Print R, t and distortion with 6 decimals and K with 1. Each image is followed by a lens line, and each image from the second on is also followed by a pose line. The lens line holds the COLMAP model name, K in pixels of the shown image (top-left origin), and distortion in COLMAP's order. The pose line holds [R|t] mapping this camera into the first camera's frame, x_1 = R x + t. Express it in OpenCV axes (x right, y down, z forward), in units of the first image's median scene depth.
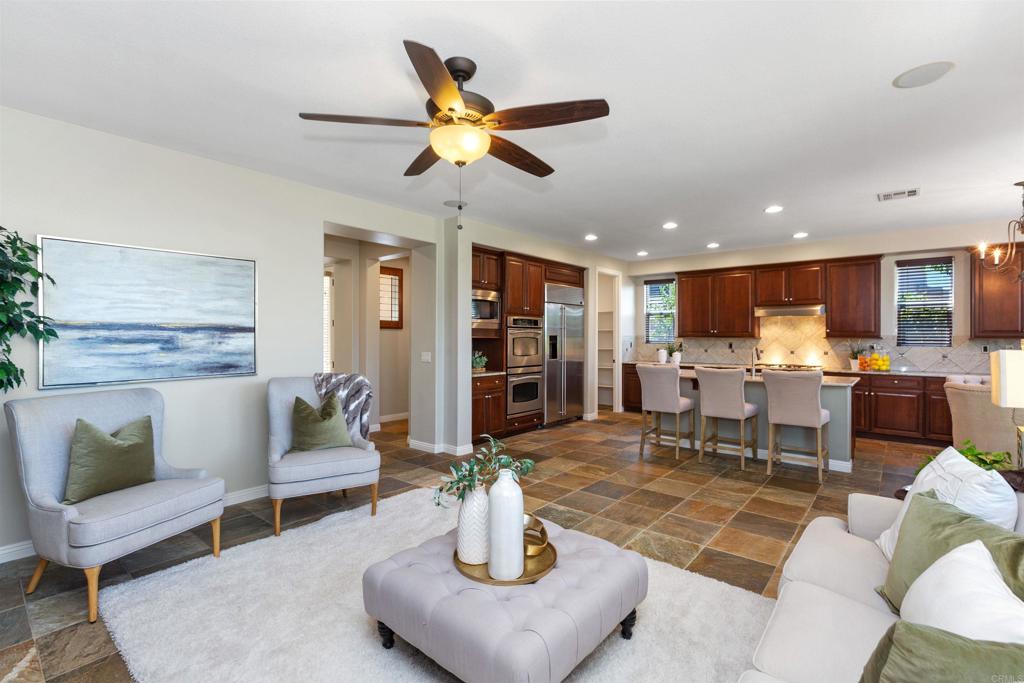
lens RADIAL K [[458.9, 0, 512.0], [0, 458.9, 341.5], [0, 0, 1]] dist [0.001662, 0.000252]
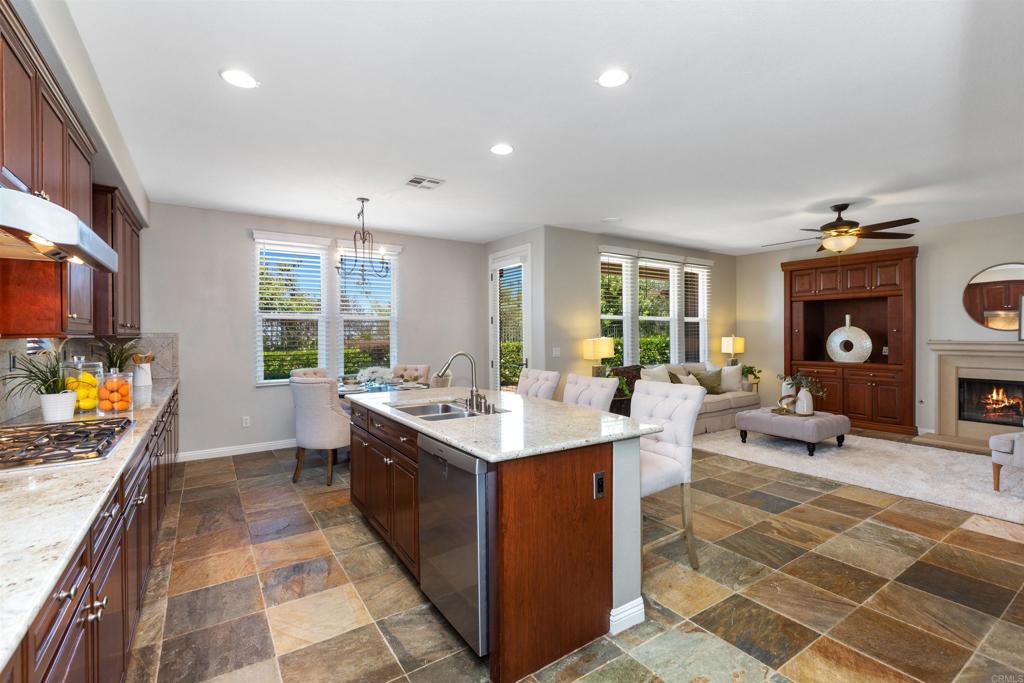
lens RADIAL K [[458.9, 0, 512.0], [0, 458.9, 341.5], [0, 0, 1]] dist [0.001662, 0.000252]
pose [[-0.960833, -0.002441, 0.277118, 0.336864], [0.005591, 0.999587, 0.028191, -0.016828], [-0.277072, 0.028636, -0.960422, 1.531131]]
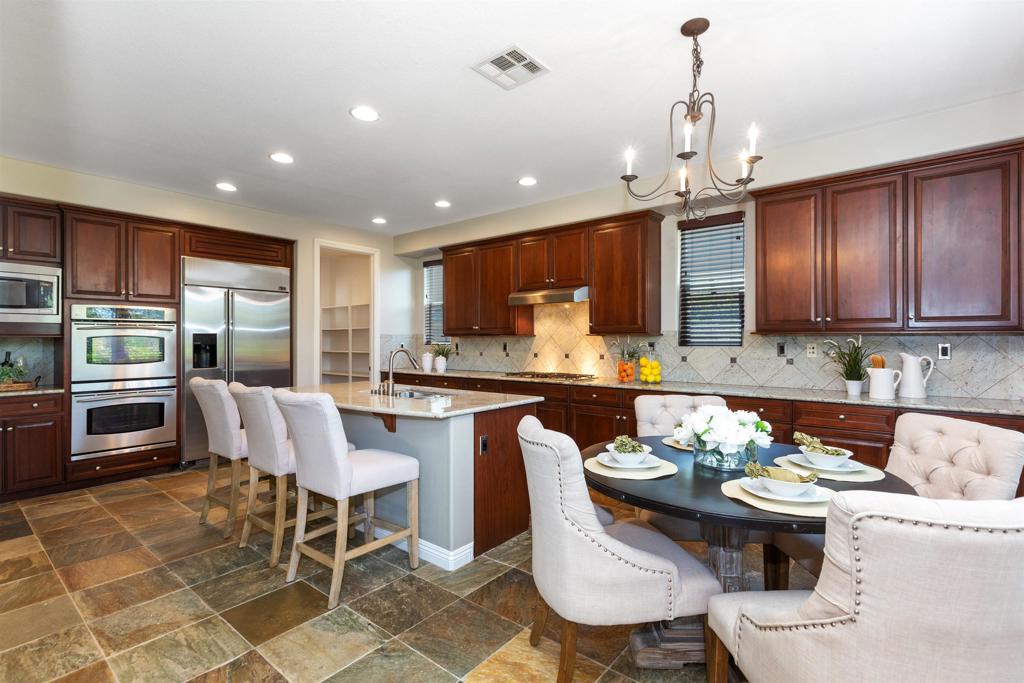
lens RADIAL K [[474.4, 0, 511.2], [0, 474.4, 337.1], [0, 0, 1]] dist [0.001096, 0.000441]
pose [[0.999837, -0.005764, 0.017126, 0.686746], [0.006054, 0.999838, -0.016952, 0.008661], [-0.017026, 0.017053, 0.999710, 0.356454]]
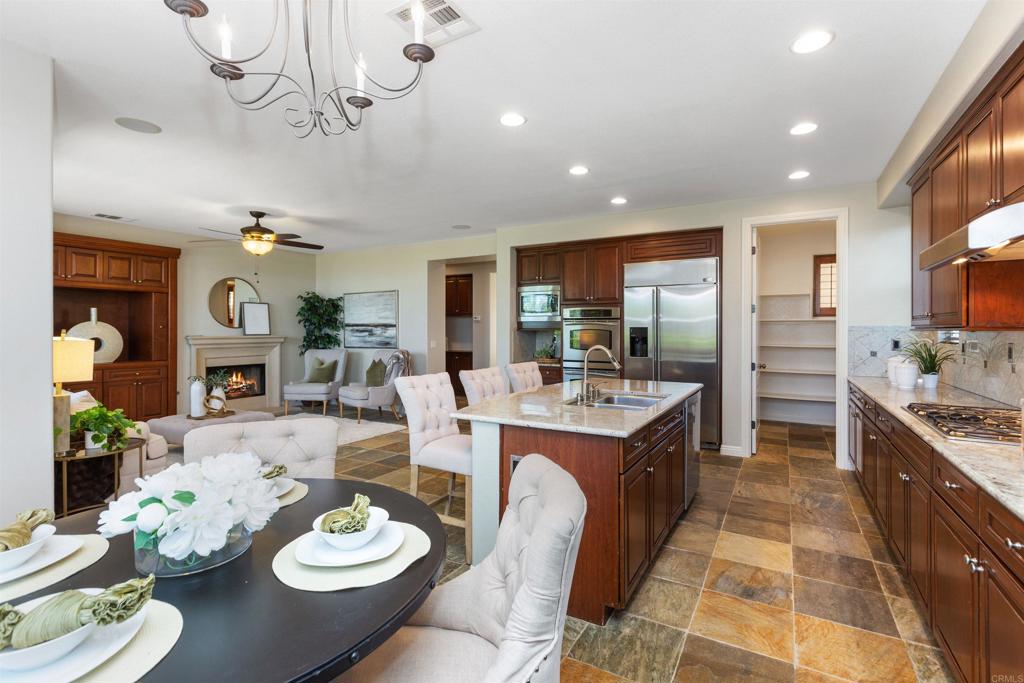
lens RADIAL K [[472.3, 0, 525.1], [0, 472.3, 328.4], [0, 0, 1]] dist [0.001113, 0.000362]
pose [[0.193480, -0.004386, -0.981094, 1.101839], [-0.011516, 0.999911, -0.006741, -0.004873], [0.981037, 0.012602, 0.193412, 0.822390]]
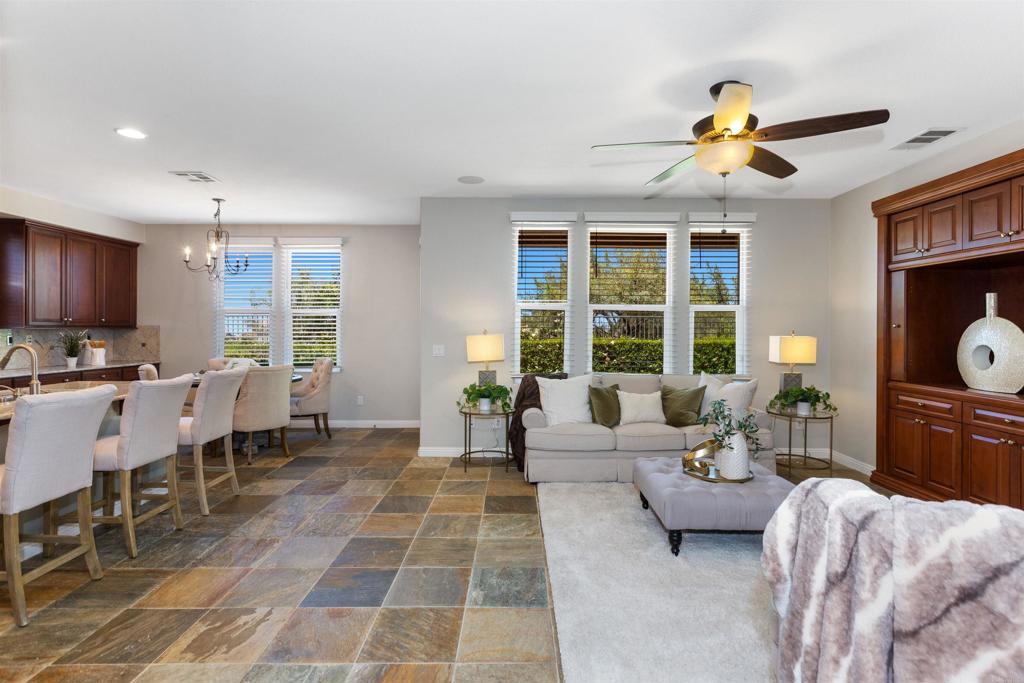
lens RADIAL K [[505.0, 0, 525.2], [0, 505.0, 331.9], [0, 0, 1]] dist [0.006176, 0.000758]
pose [[-0.653672, -0.008824, 0.756727, -0.322583], [0.004324, 0.999872, 0.015394, -0.010180], [-0.756766, 0.013335, -0.653550, 0.958332]]
